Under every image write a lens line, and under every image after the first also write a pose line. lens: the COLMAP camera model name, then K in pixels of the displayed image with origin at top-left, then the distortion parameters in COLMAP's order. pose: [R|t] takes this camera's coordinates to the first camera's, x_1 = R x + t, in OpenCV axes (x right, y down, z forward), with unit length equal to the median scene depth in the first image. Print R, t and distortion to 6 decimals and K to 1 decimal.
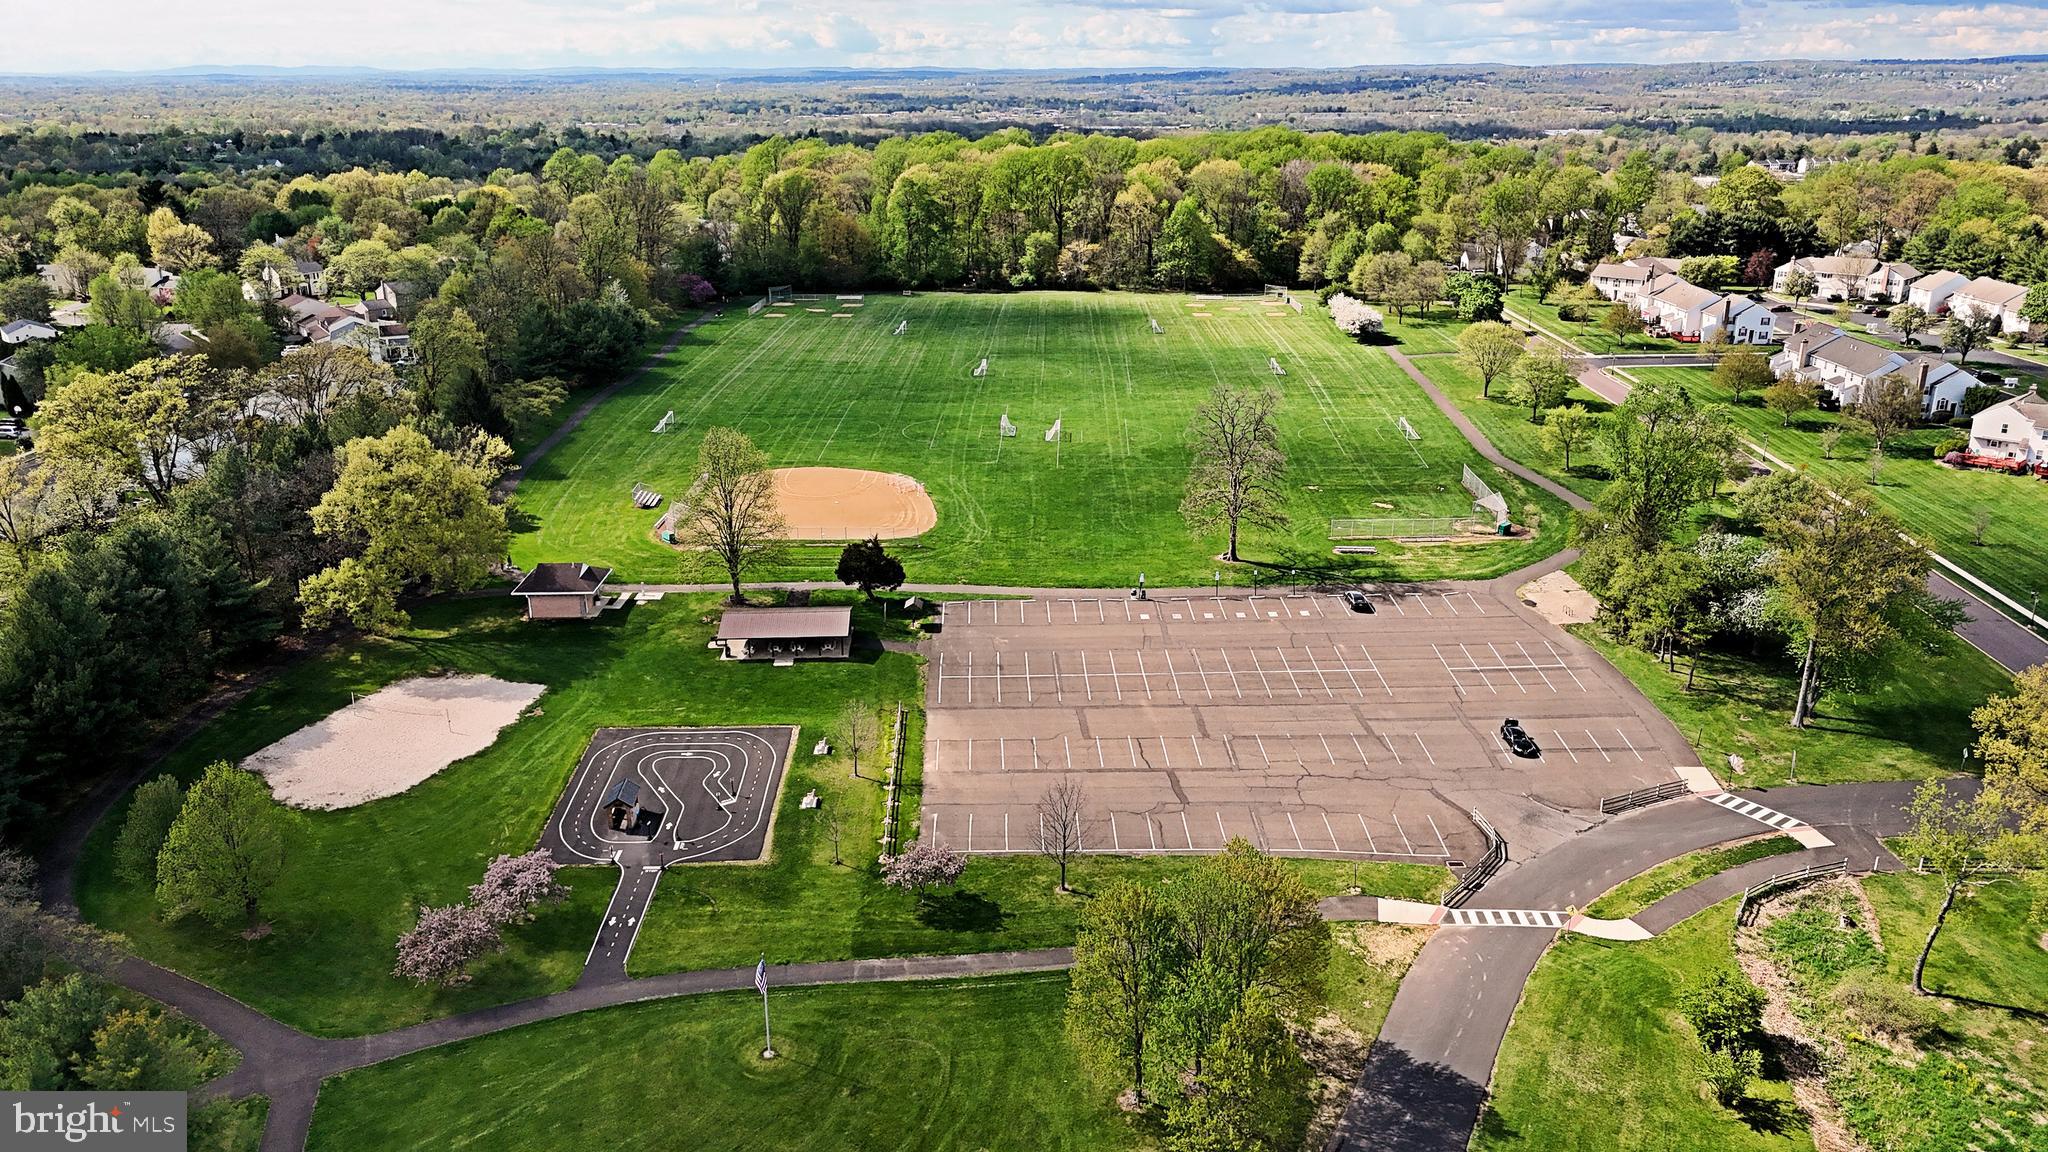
lens RADIAL K [[1504.2, 0, 1022.3], [0, 1504.2, 589.5], [0, 0, 1]] dist [0.068398, -0.059586]
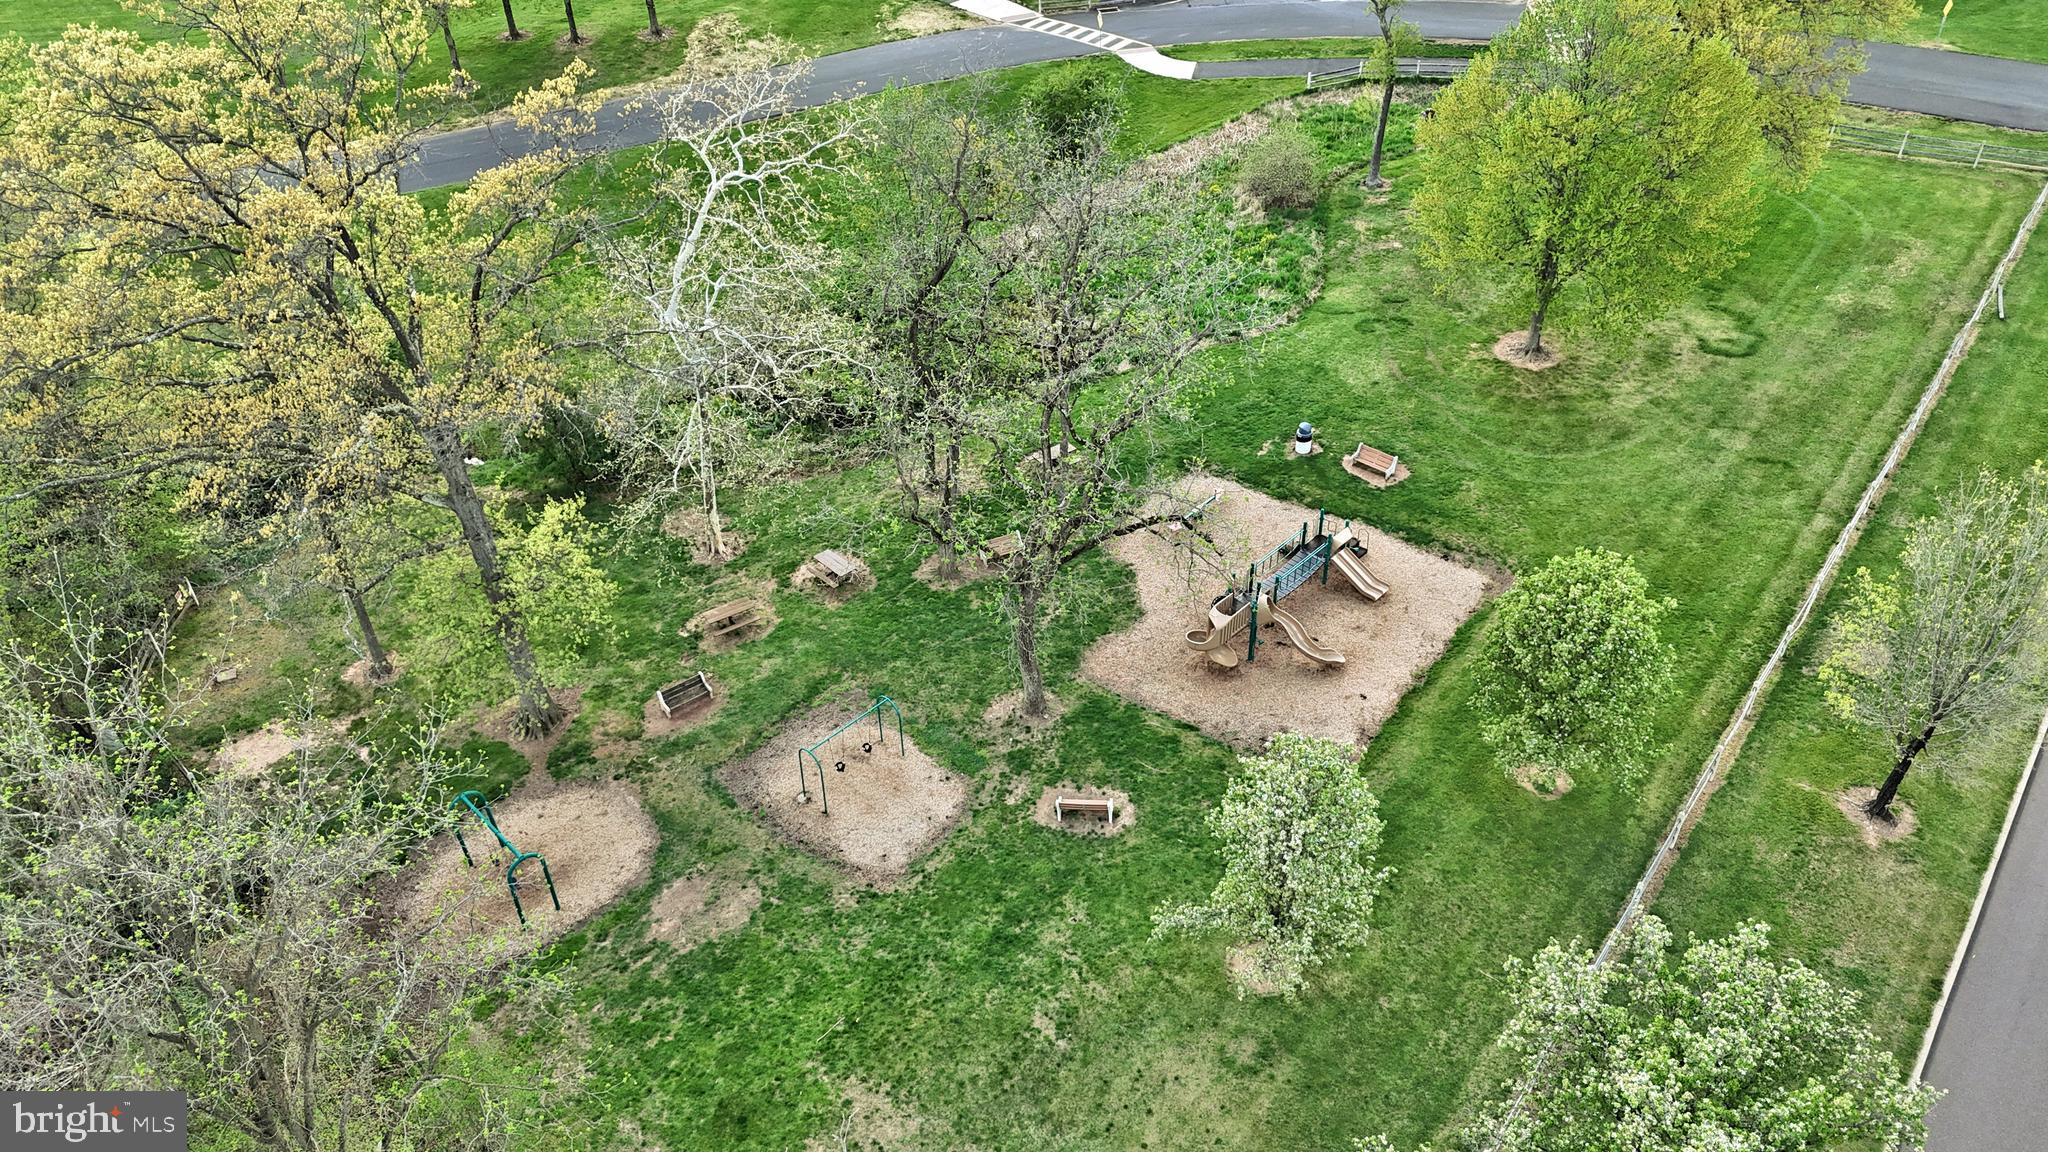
lens RADIAL K [[1504.2, 0, 1036.9], [0, 1504.2, 579.6], [0, 0, 1]] dist [0.068398, -0.059586]
pose [[0.797214, 0.356040, -0.487530, 0.255214], [-0.164966, 0.905317, 0.391392, 0.050826], [0.580720, -0.231597, 0.780466, 0.078428]]
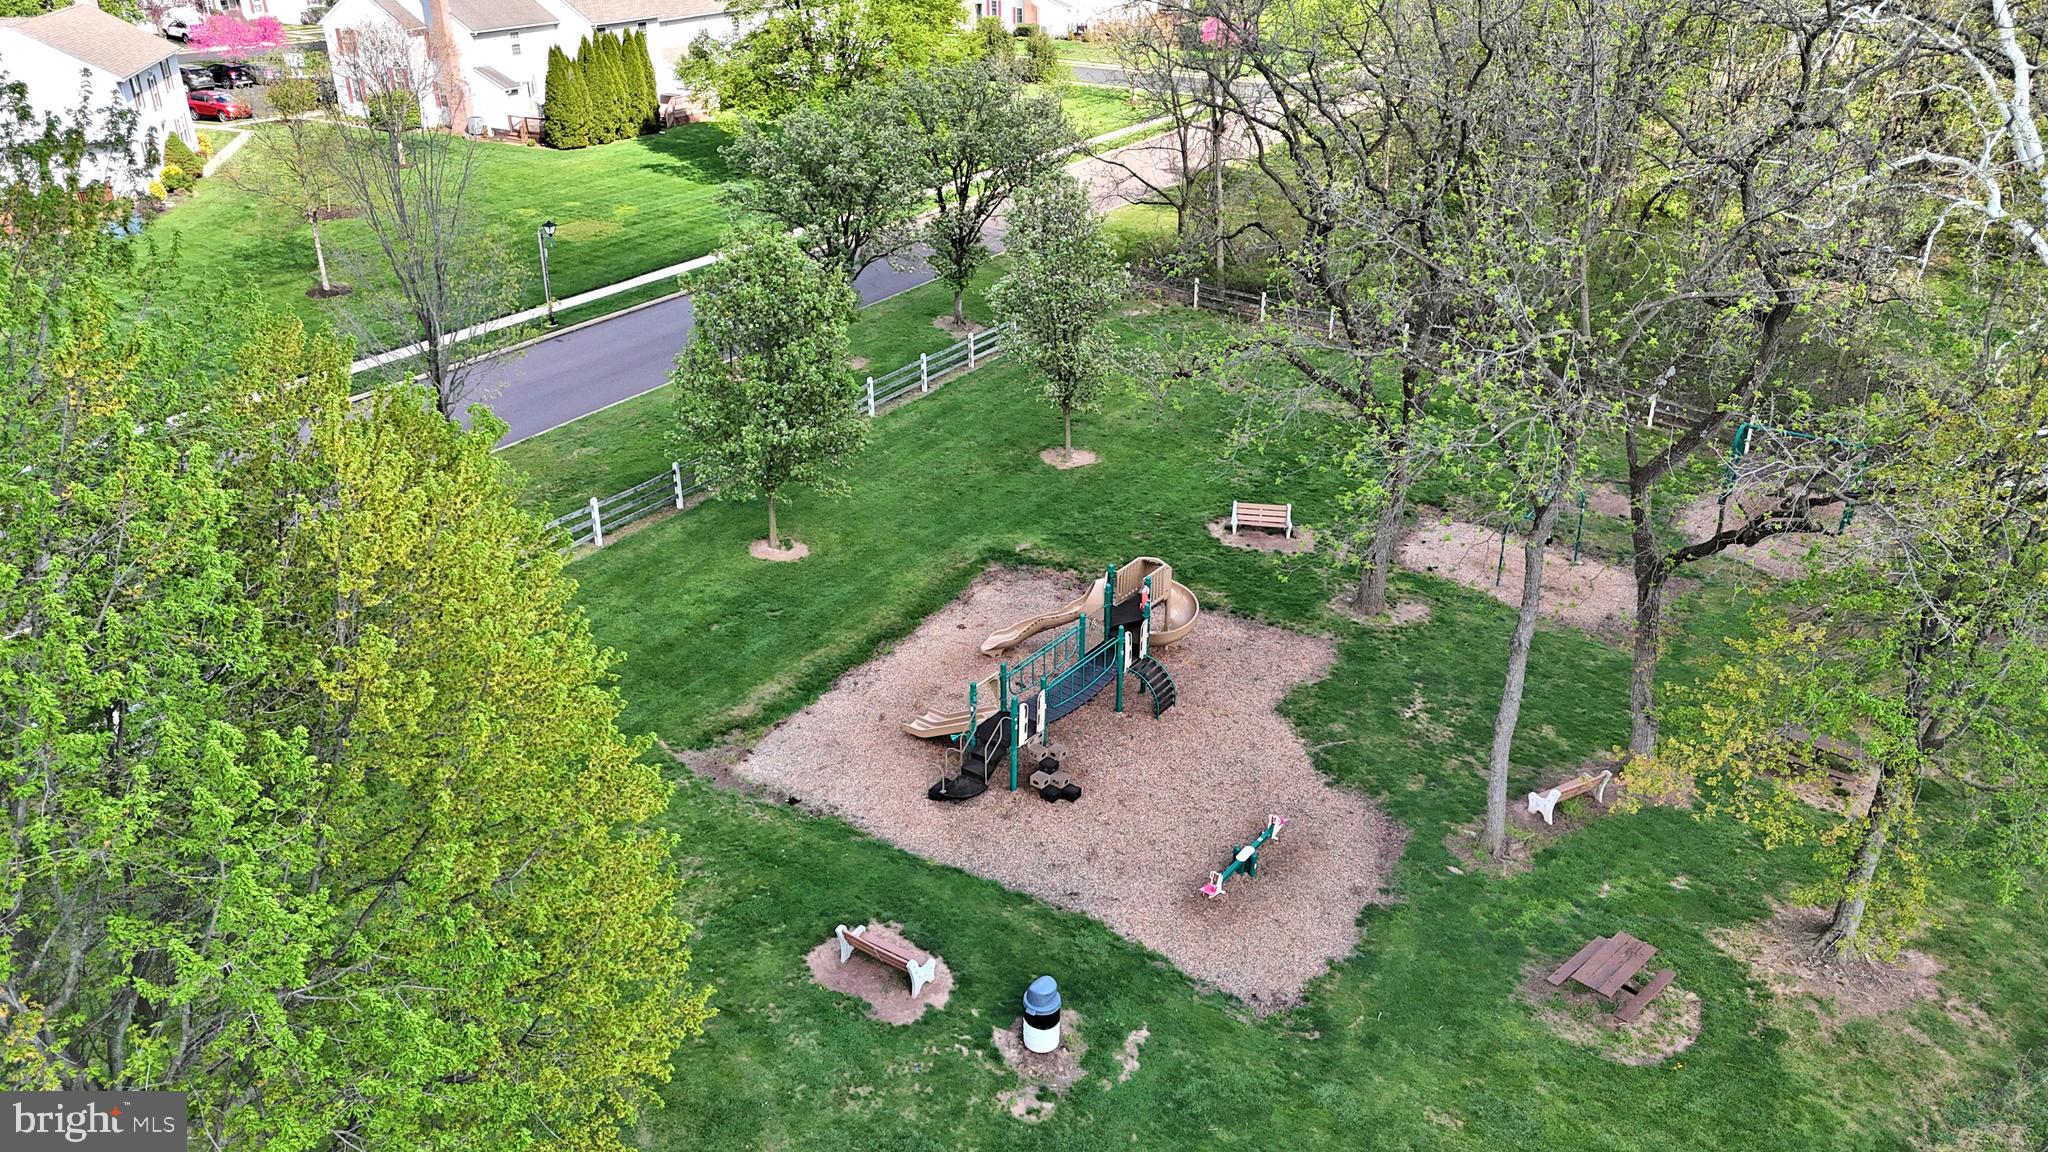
lens RADIAL K [[1504.2, 0, 1029.3], [0, 1504.2, 578.0], [0, 0, 1]] dist [0.068398, -0.059586]
pose [[-0.871928, -0.206376, 0.444016, 0.167103], [0.163794, 0.731648, 0.661712, 0.037222], [-0.461425, 0.649693, -0.604141, 0.255815]]
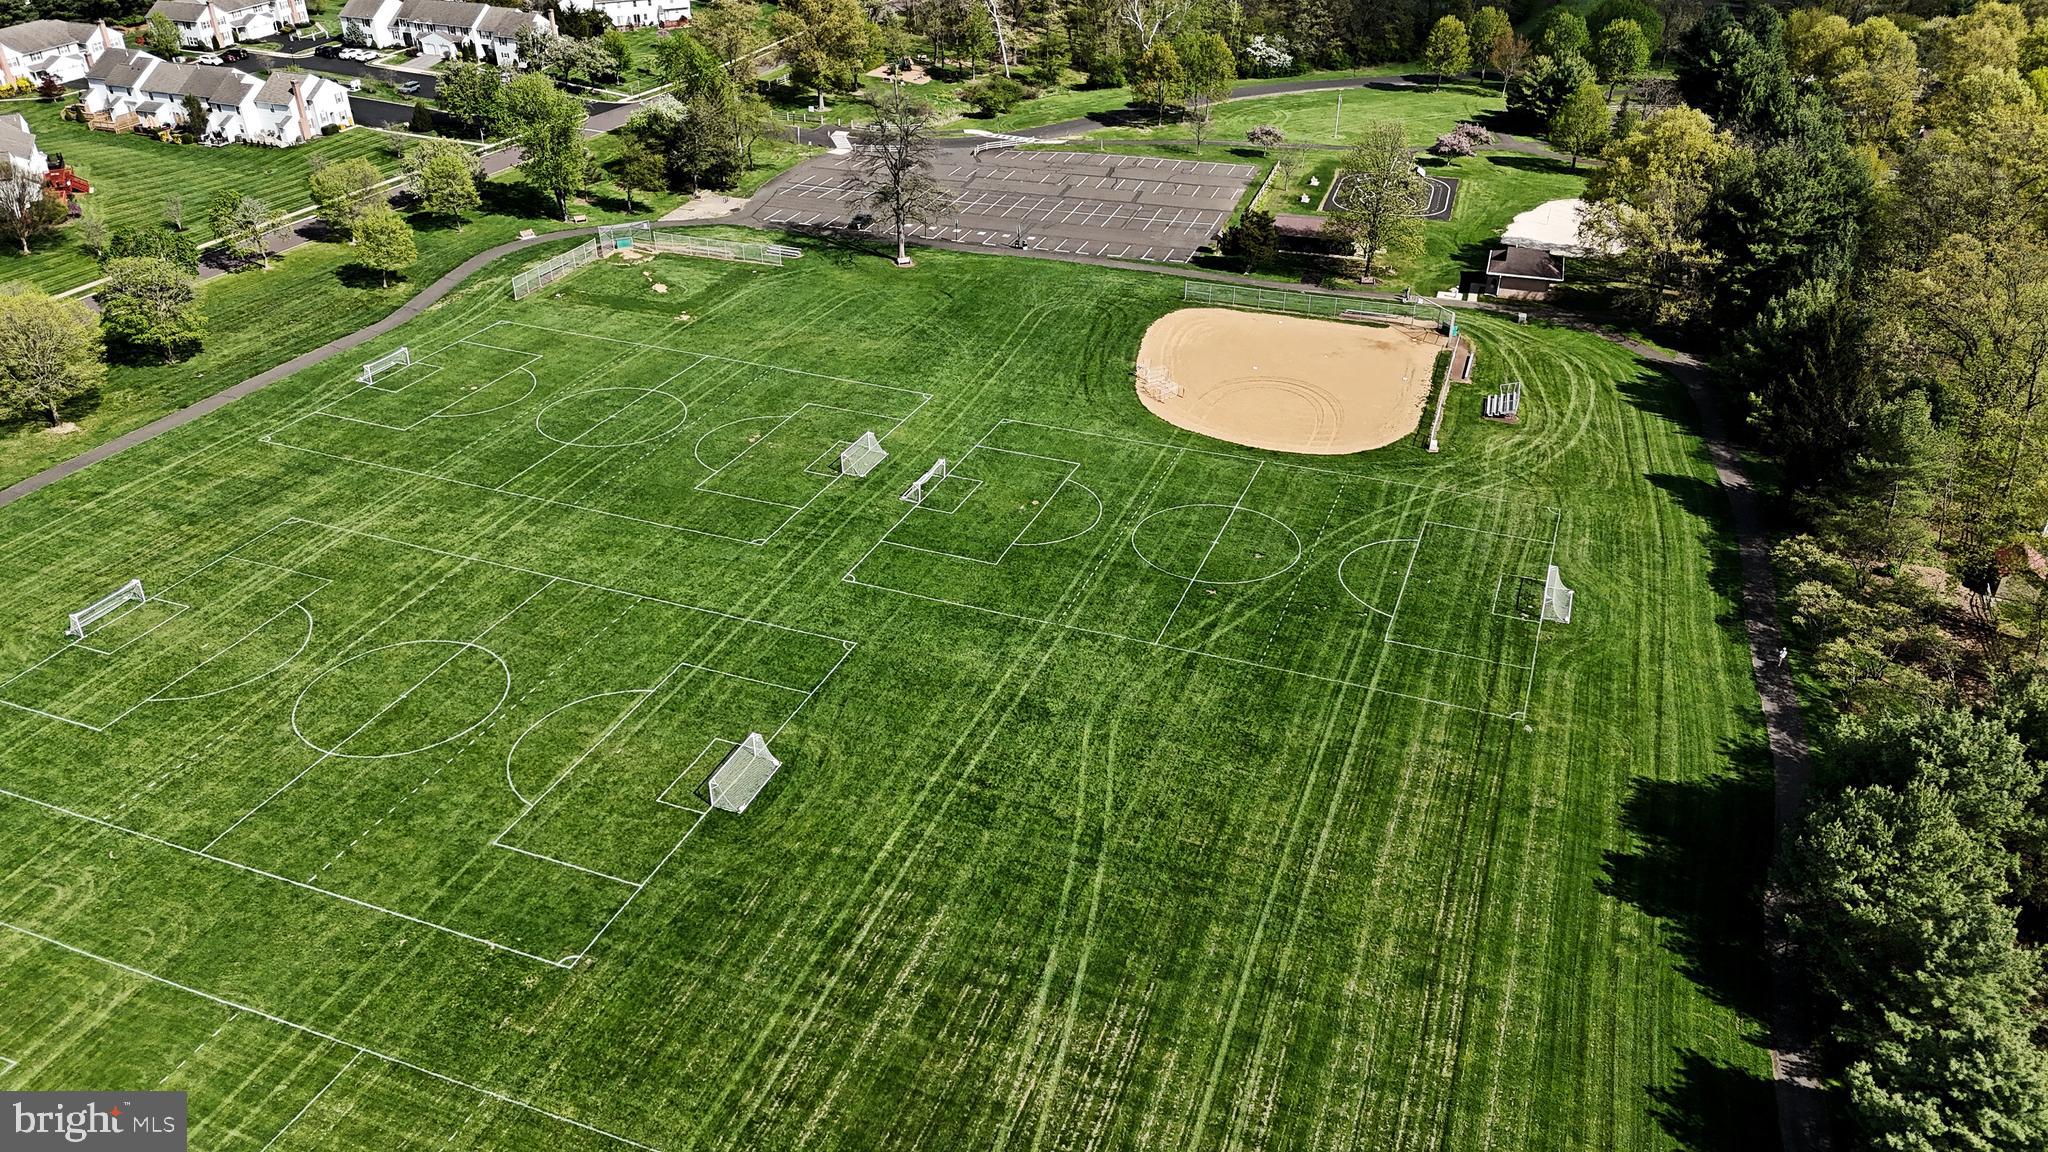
lens RADIAL K [[1504.2, 0, 1024.4], [0, 1504.2, 574.0], [0, 0, 1]] dist [0.068398, -0.059586]
pose [[-0.946048, -0.166806, 0.277793, -0.137902], [0.106204, 0.650330, 0.752191, -0.334451], [-0.306127, 0.741111, -0.597528, 0.885632]]
